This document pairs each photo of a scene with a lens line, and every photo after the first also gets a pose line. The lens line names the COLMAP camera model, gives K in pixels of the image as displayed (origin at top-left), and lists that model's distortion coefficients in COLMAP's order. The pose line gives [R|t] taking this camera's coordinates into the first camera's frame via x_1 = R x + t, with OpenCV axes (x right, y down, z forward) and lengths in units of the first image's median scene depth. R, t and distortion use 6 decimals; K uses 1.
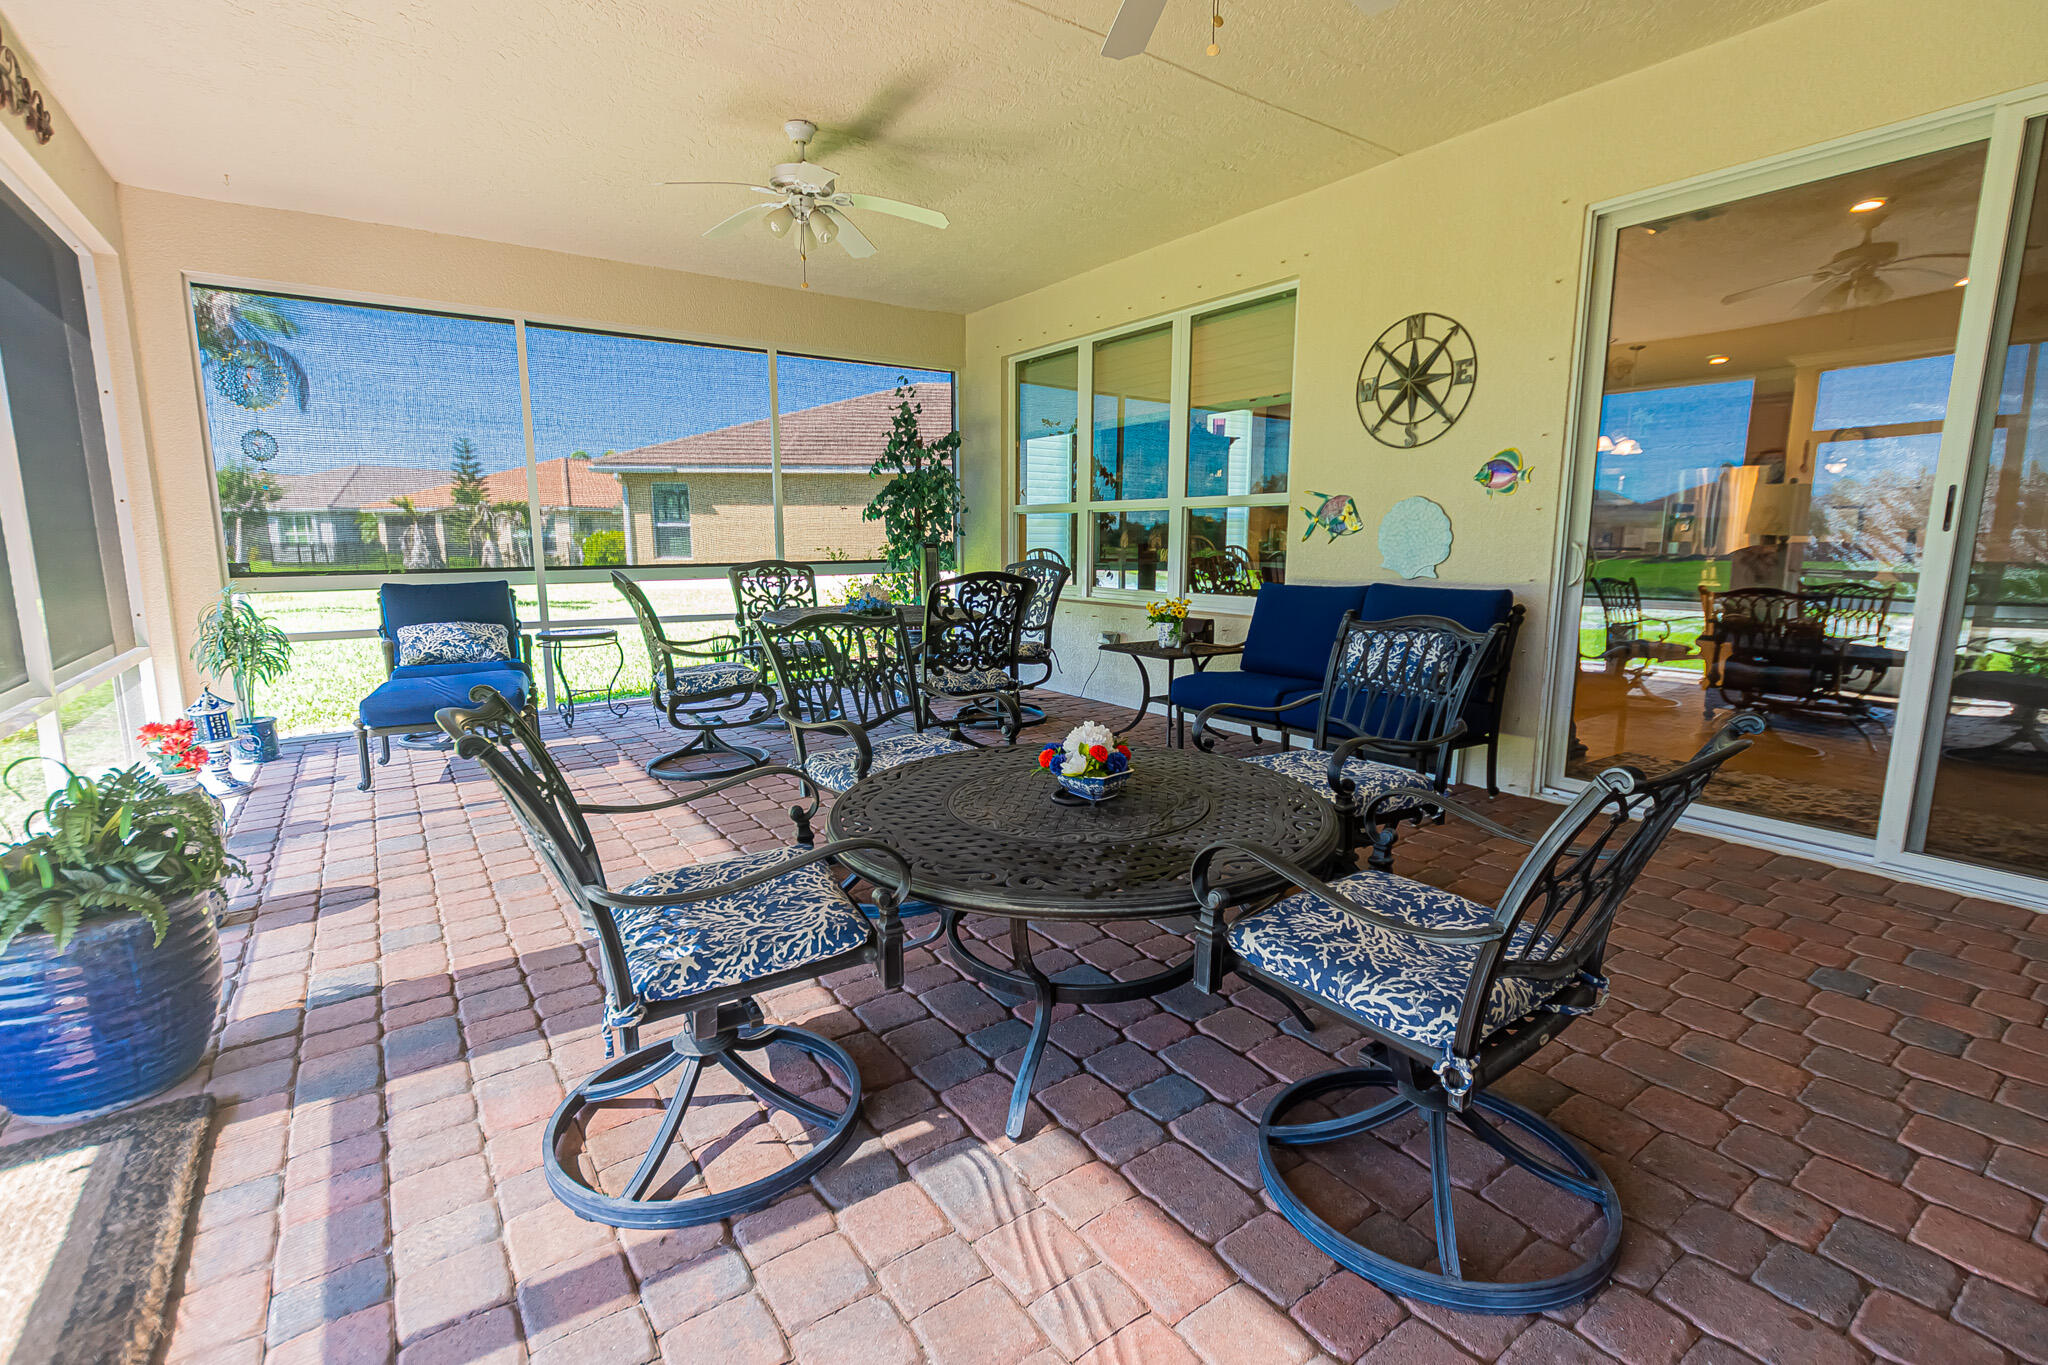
lens RADIAL K [[905.6, 0, 1029.1], [0, 905.6, 685.2], [0, 0, 1]] dist [-0.000320, -0.001624]
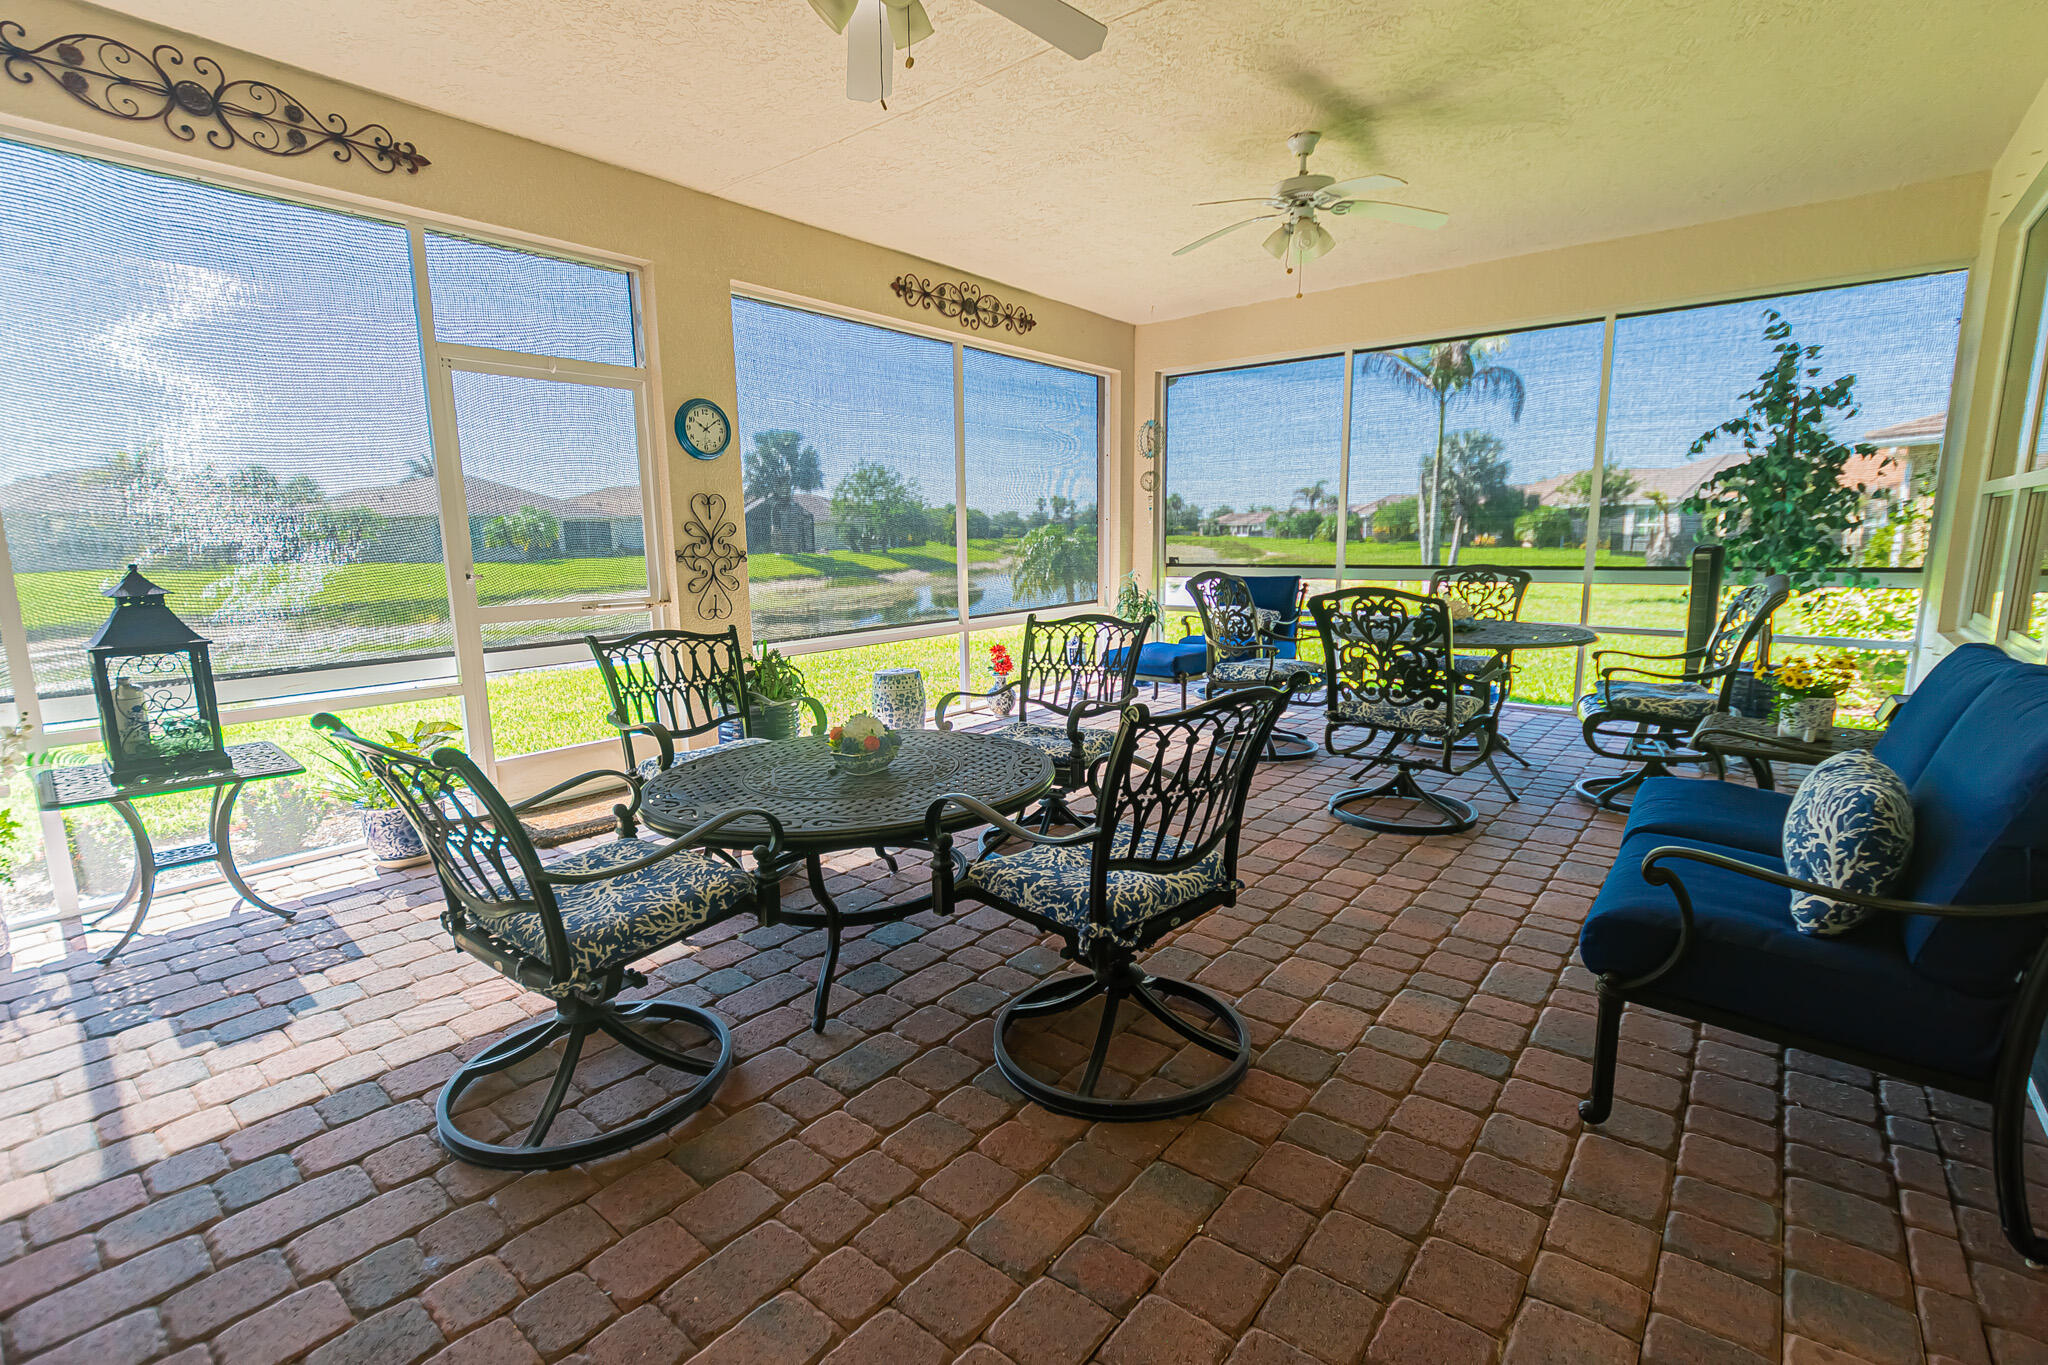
lens RADIAL K [[905.6, 0, 1022.6], [0, 905.6, 669.1], [0, 0, 1]] dist [-0.000320, -0.001624]
pose [[0.272024, 0.138031, -0.952339, 0.318784], [-0.143779, 0.984380, 0.101606, -0.041742], [0.951488, 0.109287, 0.287621, 0.214715]]
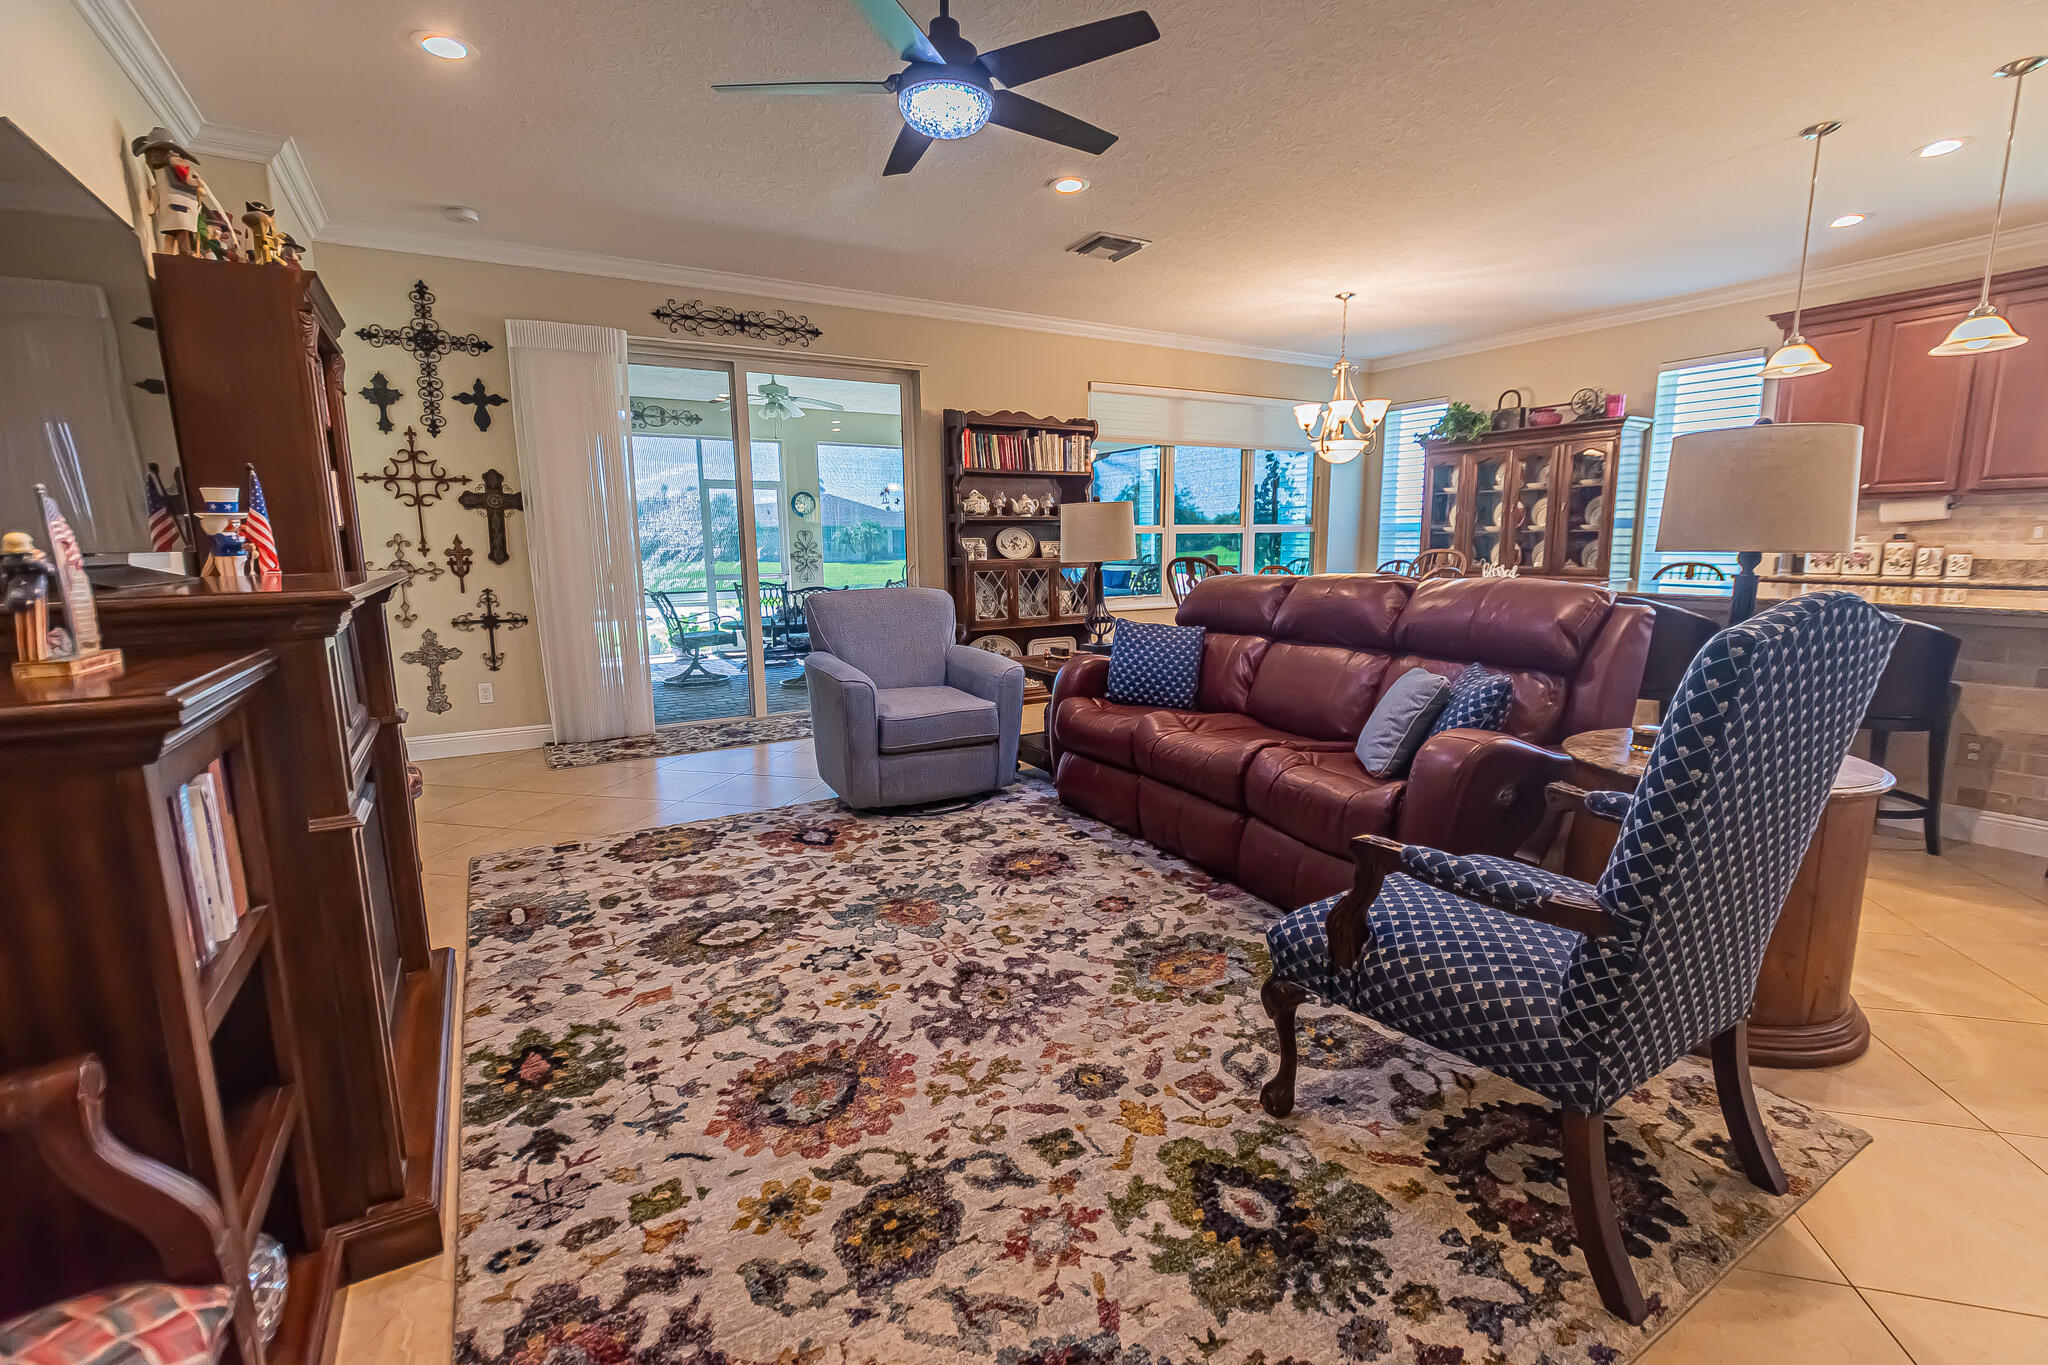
lens RADIAL K [[905.6, 0, 1033.3], [0, 905.6, 680.6], [0, 0, 1]] dist [-0.000320, -0.001624]
pose [[-0.072447, 0.150757, -0.985913, 0.984391], [-0.149492, 0.975702, 0.160180, -0.105202], [0.986105, 0.158991, -0.048150, 0.575224]]
